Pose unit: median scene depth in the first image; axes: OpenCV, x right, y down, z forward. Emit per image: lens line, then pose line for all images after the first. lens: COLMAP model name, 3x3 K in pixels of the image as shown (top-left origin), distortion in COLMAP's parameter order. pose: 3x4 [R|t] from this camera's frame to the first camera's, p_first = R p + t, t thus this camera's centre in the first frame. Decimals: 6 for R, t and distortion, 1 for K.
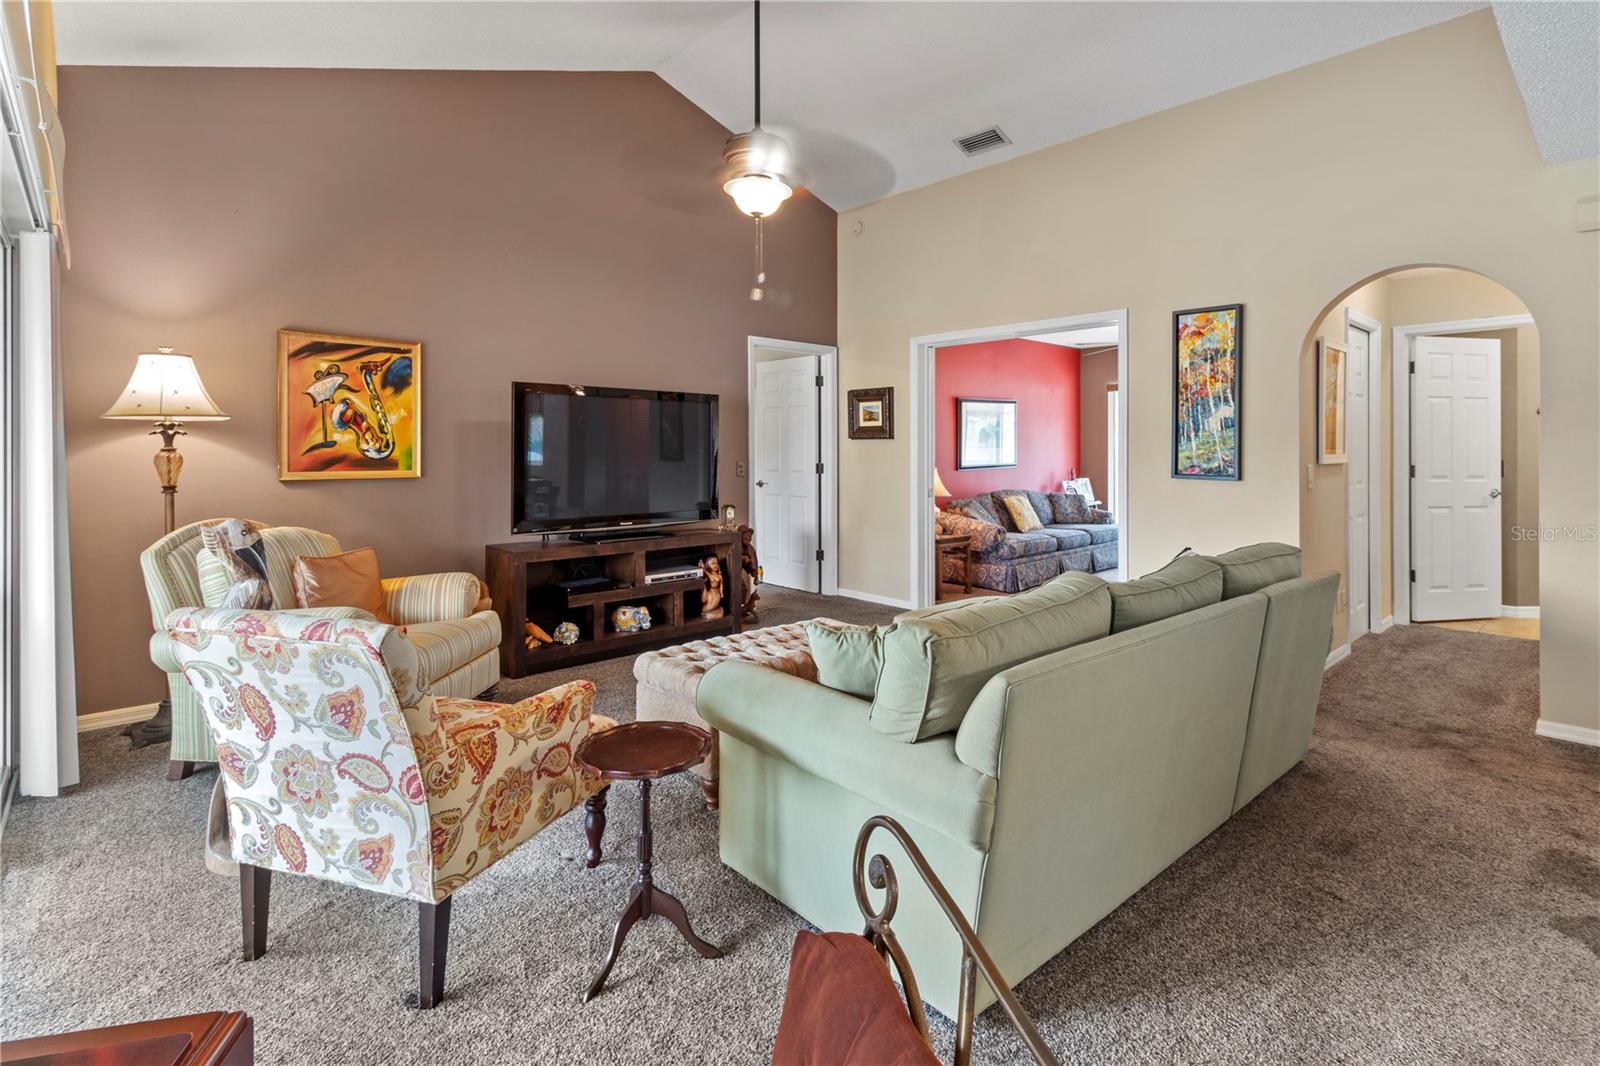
lens RADIAL K [[761.9, 0, 797.2], [0, 761.9, 450.2], [0, 0, 1]] dist [-0.000904, 0.000525]
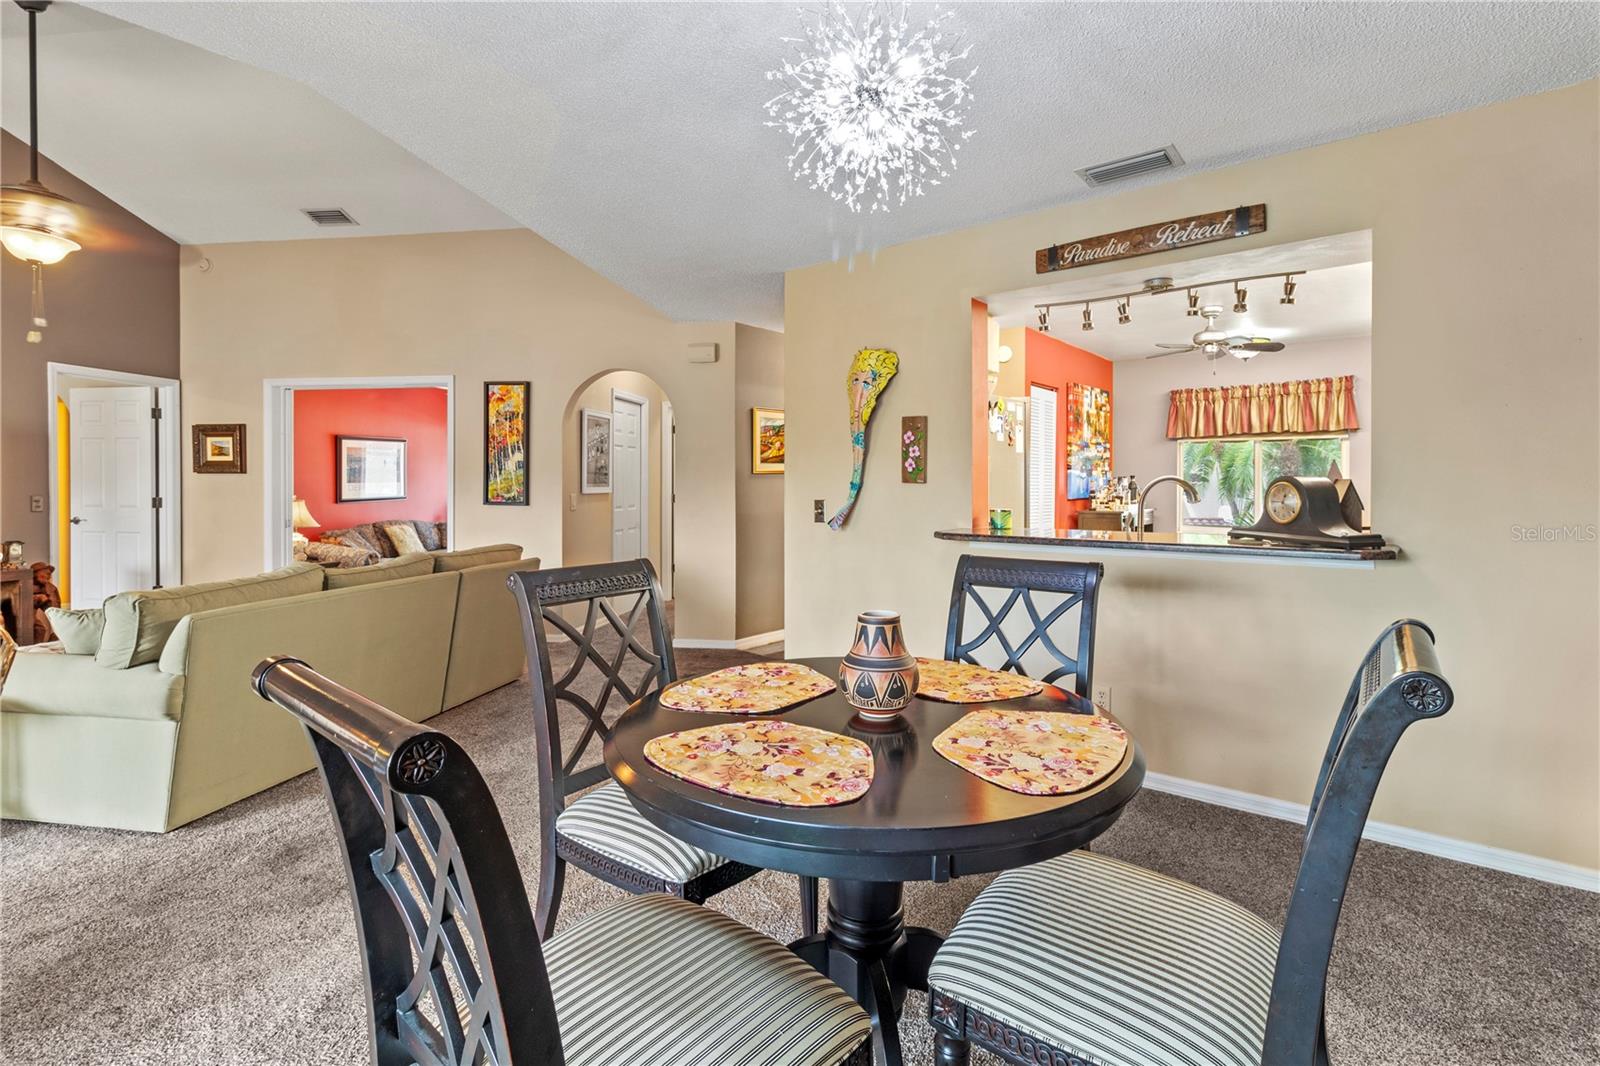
lens RADIAL K [[761.9, 0, 827.4], [0, 761.9, 491.1], [0, 0, 1]] dist [-0.000904, 0.000525]
pose [[0.771520, -0.004637, 0.636188, 0.101996], [-0.000440, 0.999969, 0.007821, 0.001395], [-0.636205, -0.006314, 0.771495, -0.432634]]
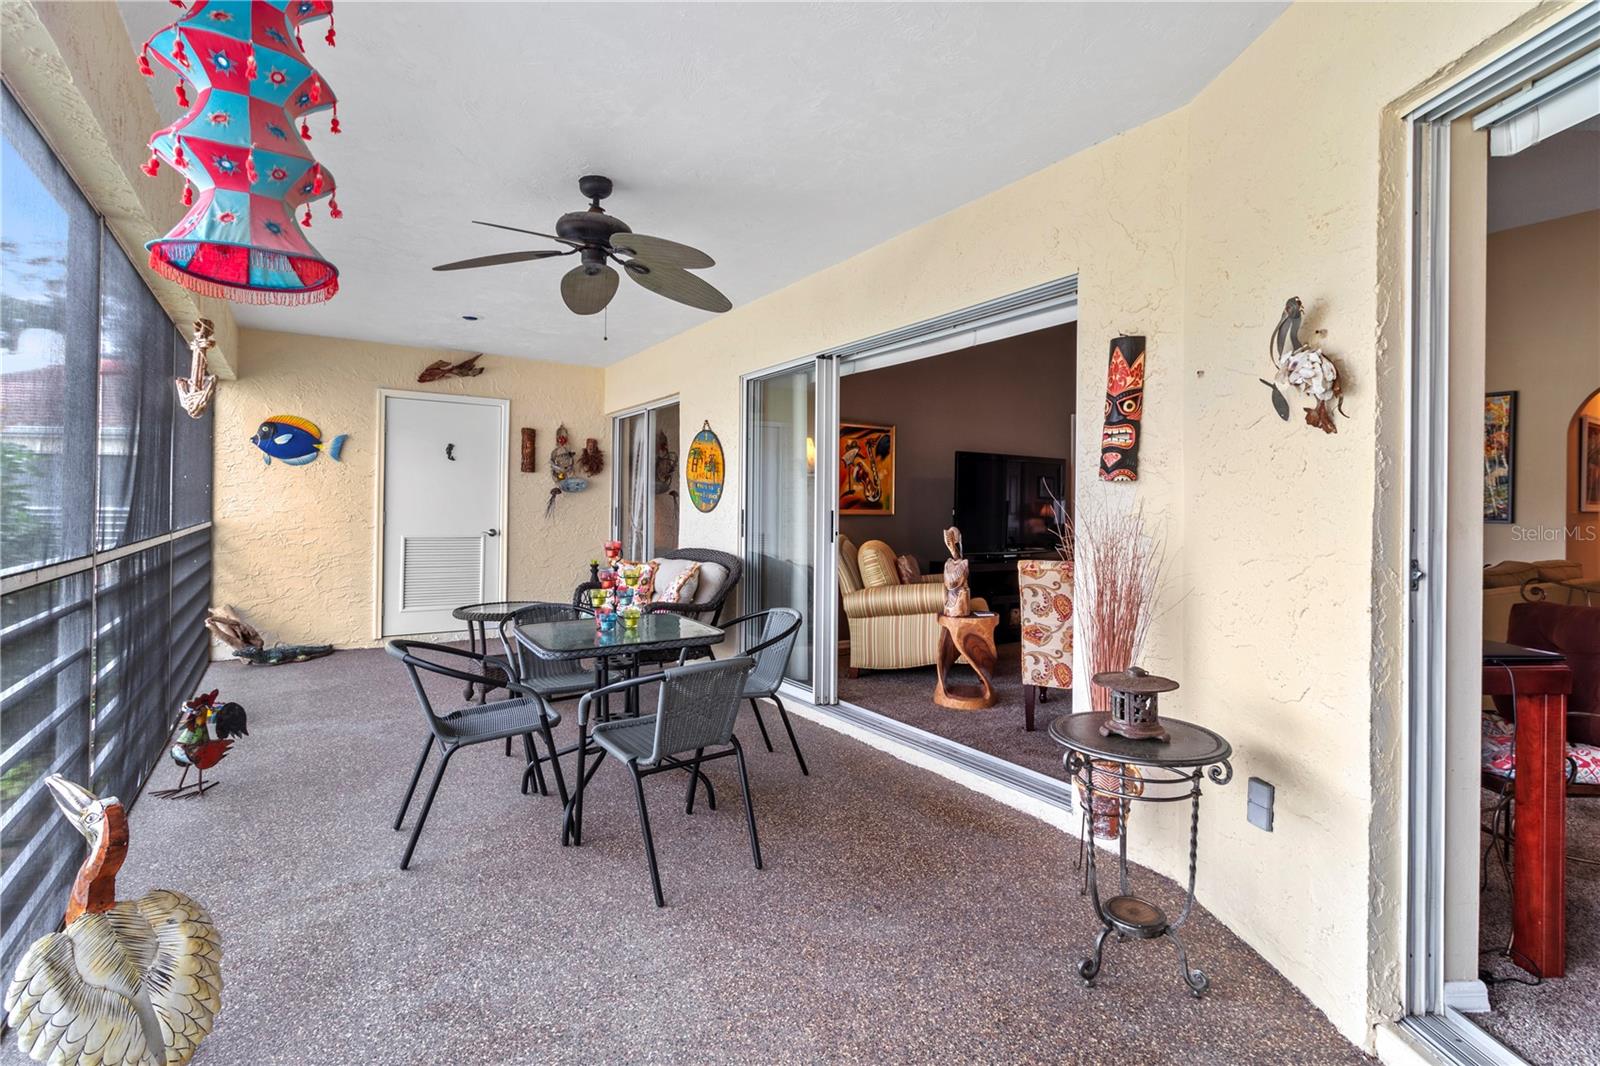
lens RADIAL K [[761.9, 0, 784.2], [0, 761.9, 514.1], [0, 0, 1]] dist [-0.000904, 0.000525]
pose [[0.987204, 0.009311, -0.159193, -0.444620], [-0.008740, 0.999953, 0.004289, 0.027940], [0.159226, -0.002842, 0.987238, -0.497076]]
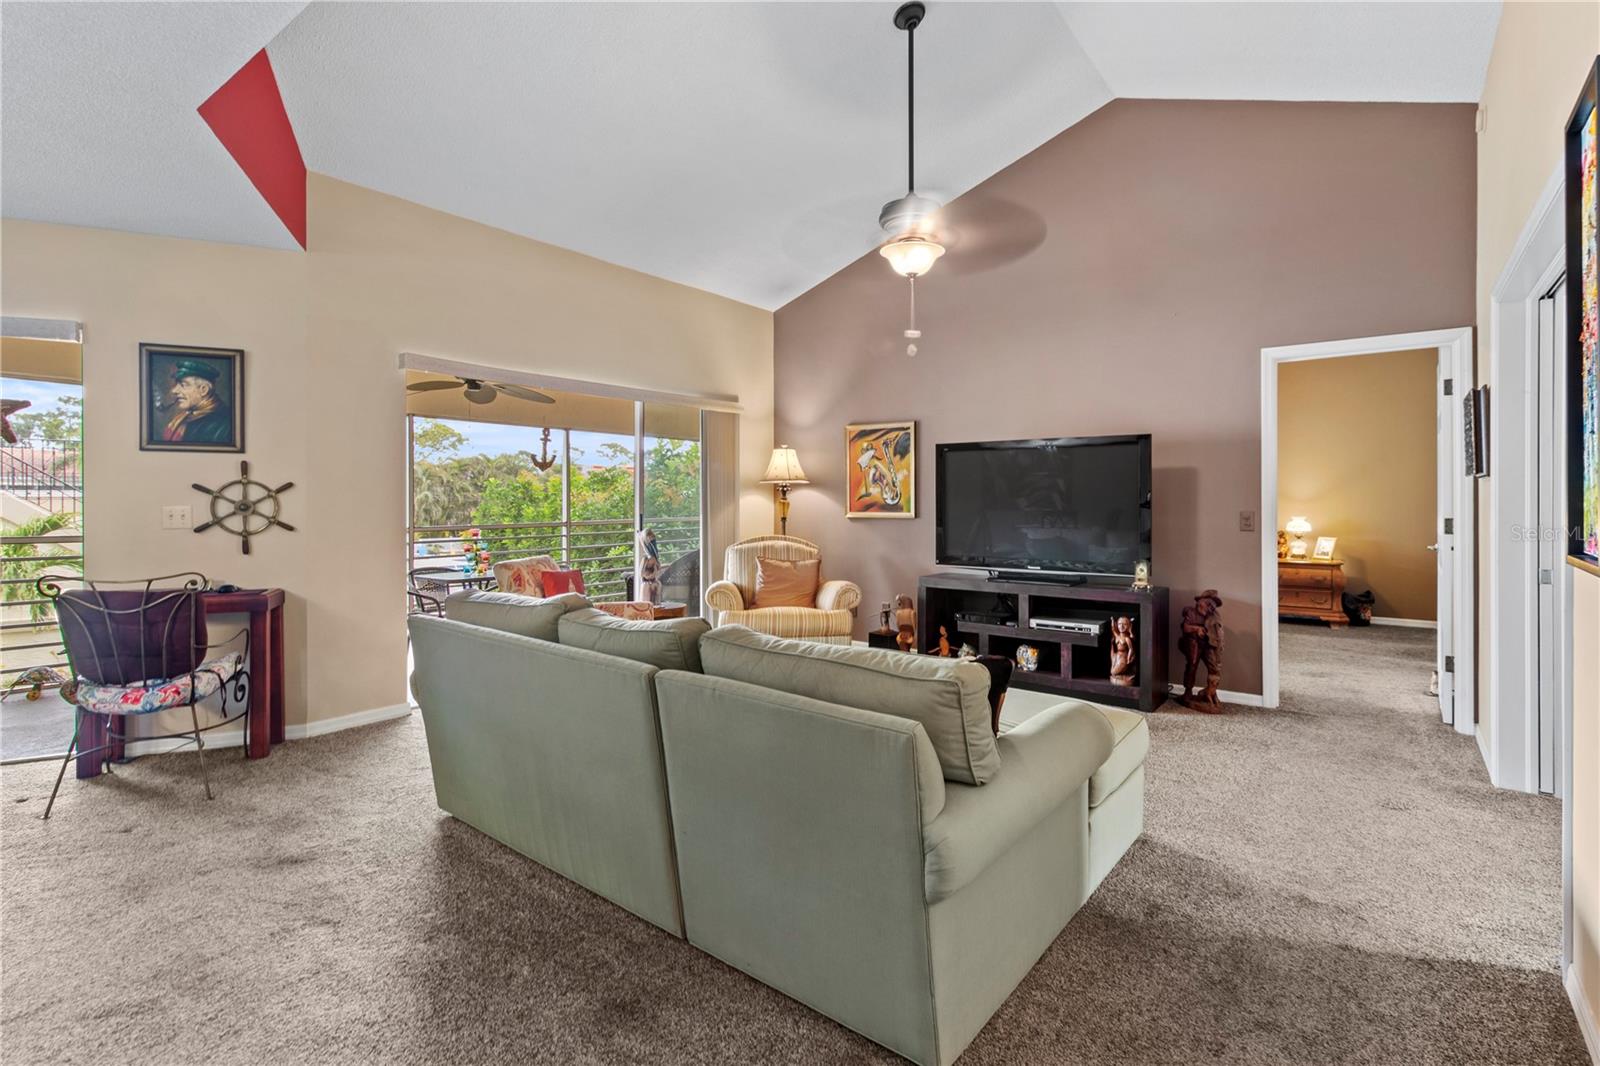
lens RADIAL K [[761.9, 0, 820.2], [0, 761.9, 507.0], [0, 0, 1]] dist [-0.000904, 0.000525]
pose [[0.190173, 0.005000, -0.981738, 0.789179], [-0.000502, 0.999987, 0.004996, 0.008032], [0.981750, -0.000458, 0.190173, 0.539387]]
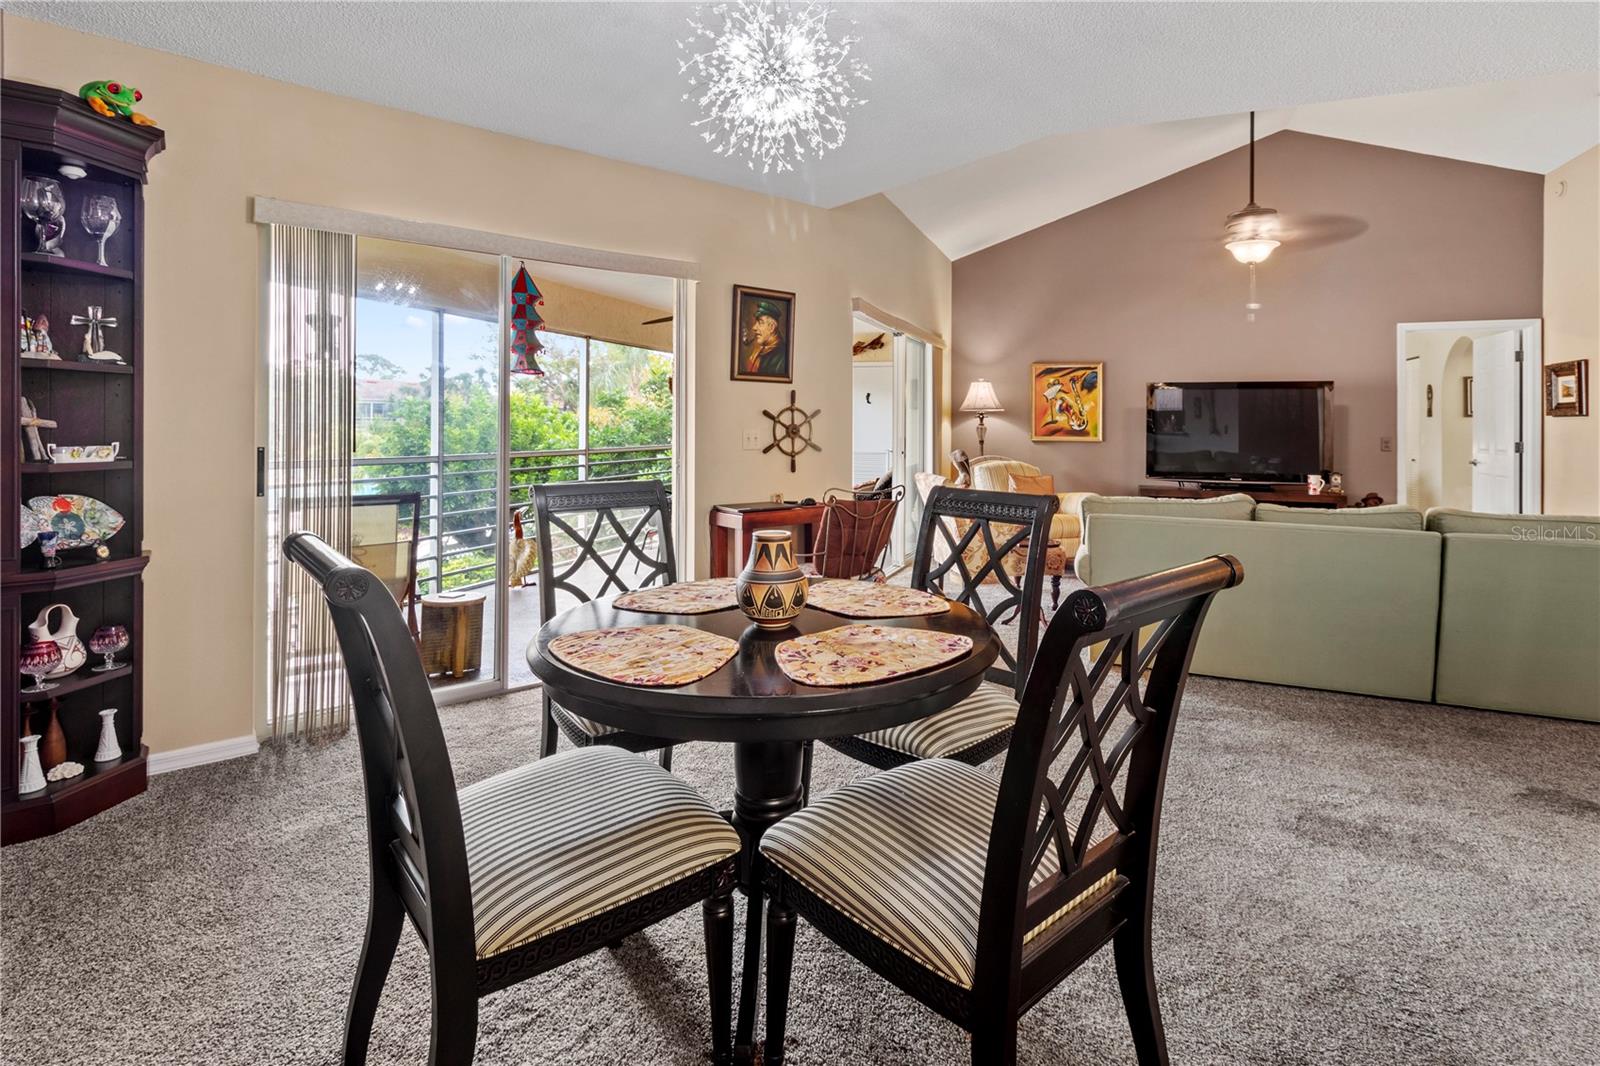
lens RADIAL K [[761.9, 0, 821.8], [0, 761.9, 417.1], [0, 0, 1]] dist [-0.000904, 0.000525]
pose [[0.440660, -0.007075, -0.897646, 0.721610], [-0.008428, 0.999892, -0.012018, 0.006713], [0.897635, 0.012861, 0.440552, -0.299286]]
